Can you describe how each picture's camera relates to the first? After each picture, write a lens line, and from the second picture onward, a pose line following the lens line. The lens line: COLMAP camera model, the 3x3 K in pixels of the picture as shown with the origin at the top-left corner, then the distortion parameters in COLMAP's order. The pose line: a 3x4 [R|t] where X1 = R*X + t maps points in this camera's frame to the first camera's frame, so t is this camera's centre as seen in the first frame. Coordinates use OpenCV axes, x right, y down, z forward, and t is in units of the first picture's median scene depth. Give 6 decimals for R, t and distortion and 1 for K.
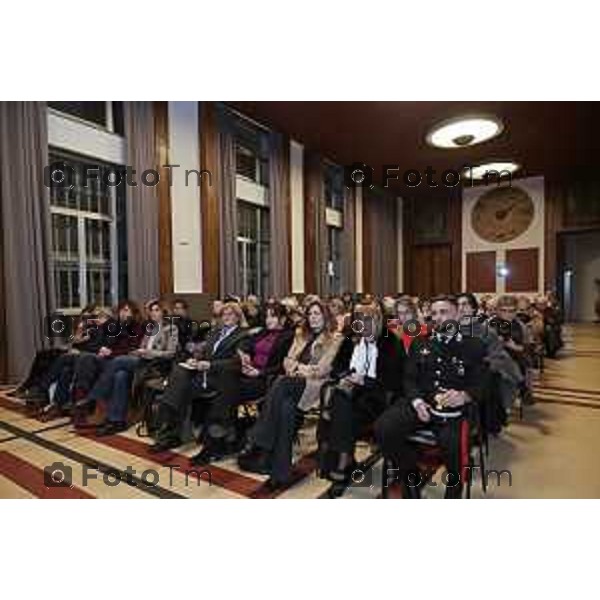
lens RADIAL K [[406.4, 0, 300.8], [0, 406.4, 300.7], [0, 0, 1]] dist [0.029916, -0.007517]
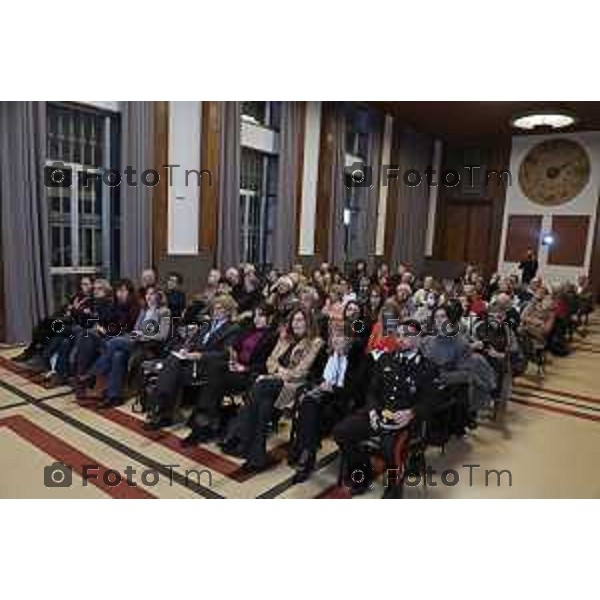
lens RADIAL K [[497.3, 0, 301.7], [0, 497.3, 299.3], [0, 0, 1]] dist [-0.037658, -0.001099]
pose [[0.997171, 0.070426, -0.026285, 0.058818], [-0.066846, 0.990703, 0.118491, -0.141430], [0.034386, -0.116399, 0.992607, -0.237350]]
